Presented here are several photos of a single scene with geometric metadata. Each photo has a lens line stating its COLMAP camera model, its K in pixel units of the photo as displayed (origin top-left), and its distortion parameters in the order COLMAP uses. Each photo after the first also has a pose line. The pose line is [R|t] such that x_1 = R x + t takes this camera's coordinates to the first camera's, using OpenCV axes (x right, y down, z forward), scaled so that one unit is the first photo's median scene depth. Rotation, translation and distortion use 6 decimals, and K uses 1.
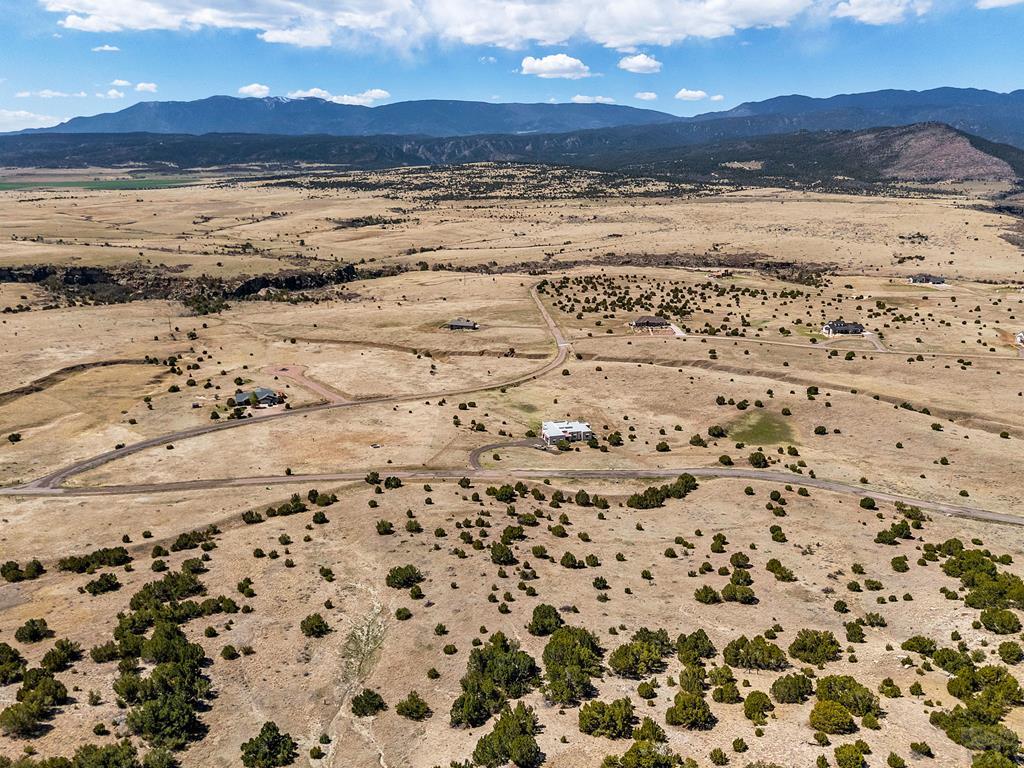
lens RADIAL K [[751.2, 0, 513.8], [0, 751.2, 383.6], [0, 0, 1]] dist [0.072237, -0.058862]
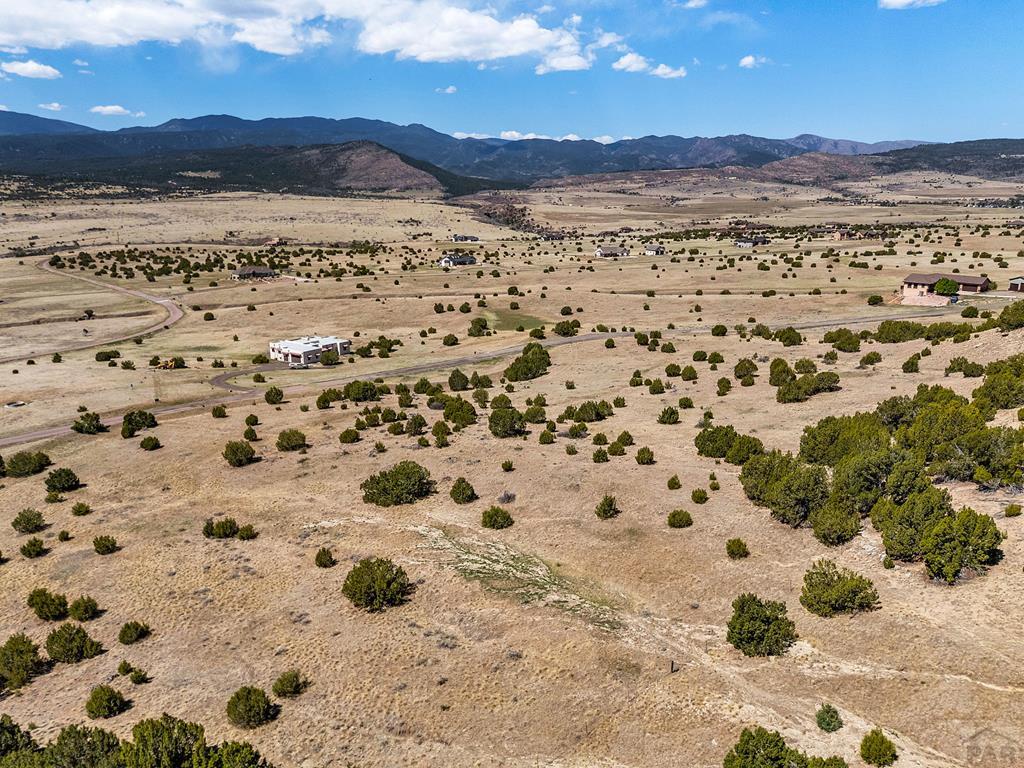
lens RADIAL K [[751.2, 0, 513.6], [0, 751.2, 384.0], [0, 0, 1]] dist [0.072237, -0.058862]
pose [[0.776018, -0.161309, 0.609735, -0.054747], [0.177360, 0.983542, 0.034473, 0.025952], [-0.605260, 0.081391, 0.791856, 0.076200]]
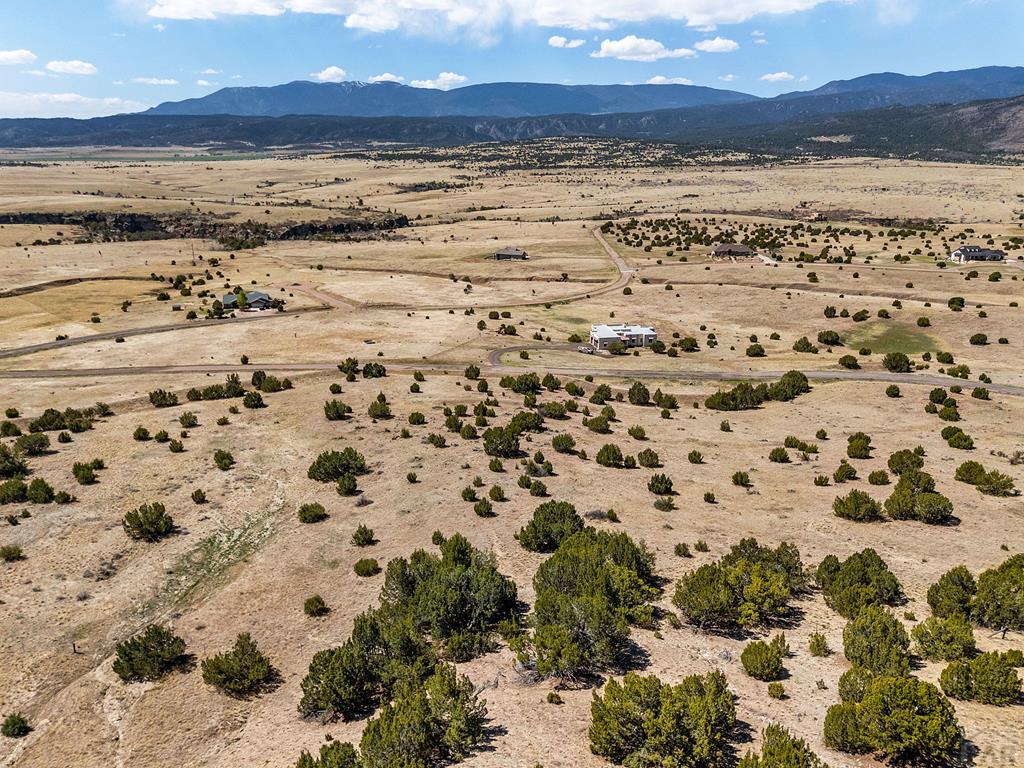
lens RADIAL K [[751.2, 0, 513.2], [0, 751.2, 383.7], [0, 0, 1]] dist [0.072237, -0.058862]
pose [[0.995696, 0.026823, -0.088713, 0.006974], [-0.025272, 0.999508, 0.018559, 0.024572], [0.089167, -0.016237, 0.995884, 0.056959]]
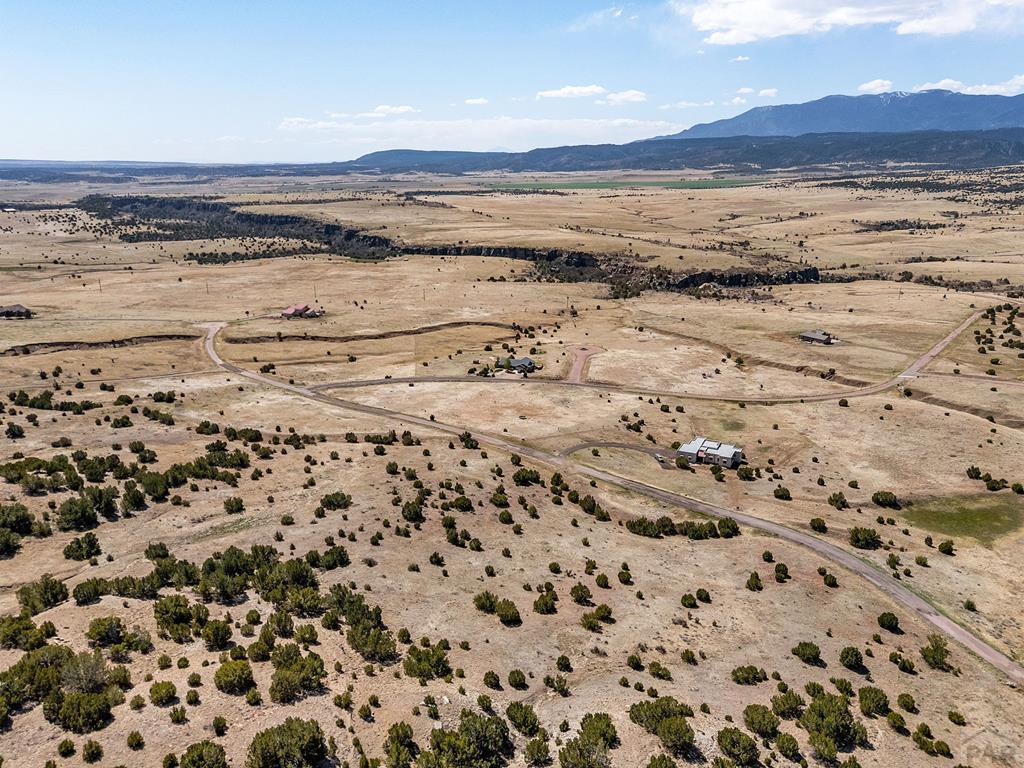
lens RADIAL K [[751.2, 0, 512.4], [0, 751.2, 385.9], [0, 0, 1]] dist [0.072237, -0.058862]
pose [[0.745172, 0.187775, -0.639890, 0.111029], [-0.186772, 0.979903, 0.070049, -0.007953], [0.640183, 0.067315, 0.765267, 0.036492]]
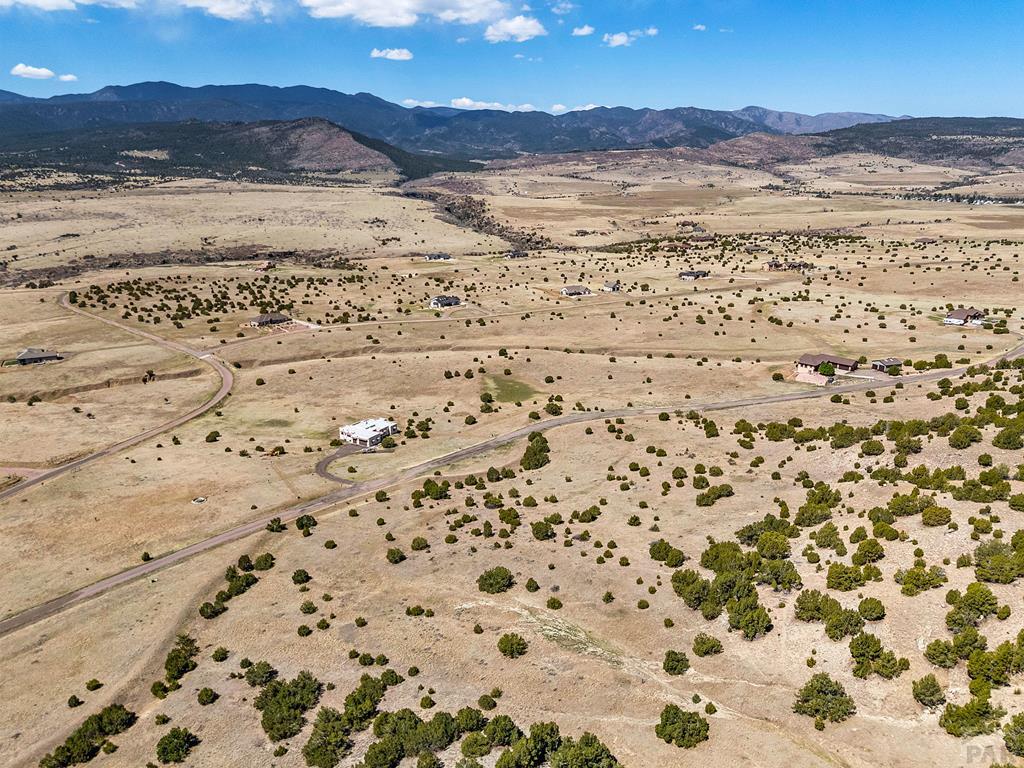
lens RADIAL K [[751.2, 0, 514.9], [0, 751.2, 381.0], [0, 0, 1]] dist [0.072237, -0.058862]
pose [[0.733563, -0.195033, 0.651036, -0.101468], [0.189246, 0.978670, 0.079949, -0.010335], [-0.652742, 0.064558, 0.754825, 0.031714]]
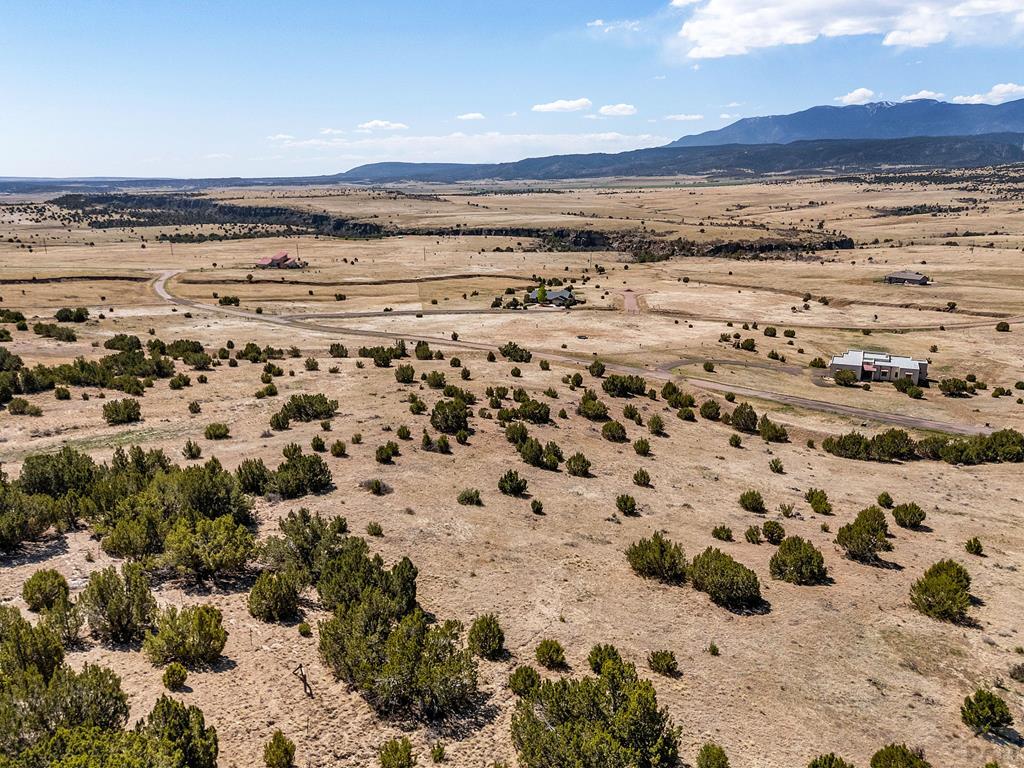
lens RADIAL K [[751.2, 0, 512.6], [0, 751.2, 386.3], [0, 0, 1]] dist [0.072237, -0.058862]
pose [[0.754684, 0.166882, -0.634509, 0.057815], [-0.175056, 0.983268, 0.050397, 0.024249], [0.632303, 0.073041, 0.771270, 0.084410]]
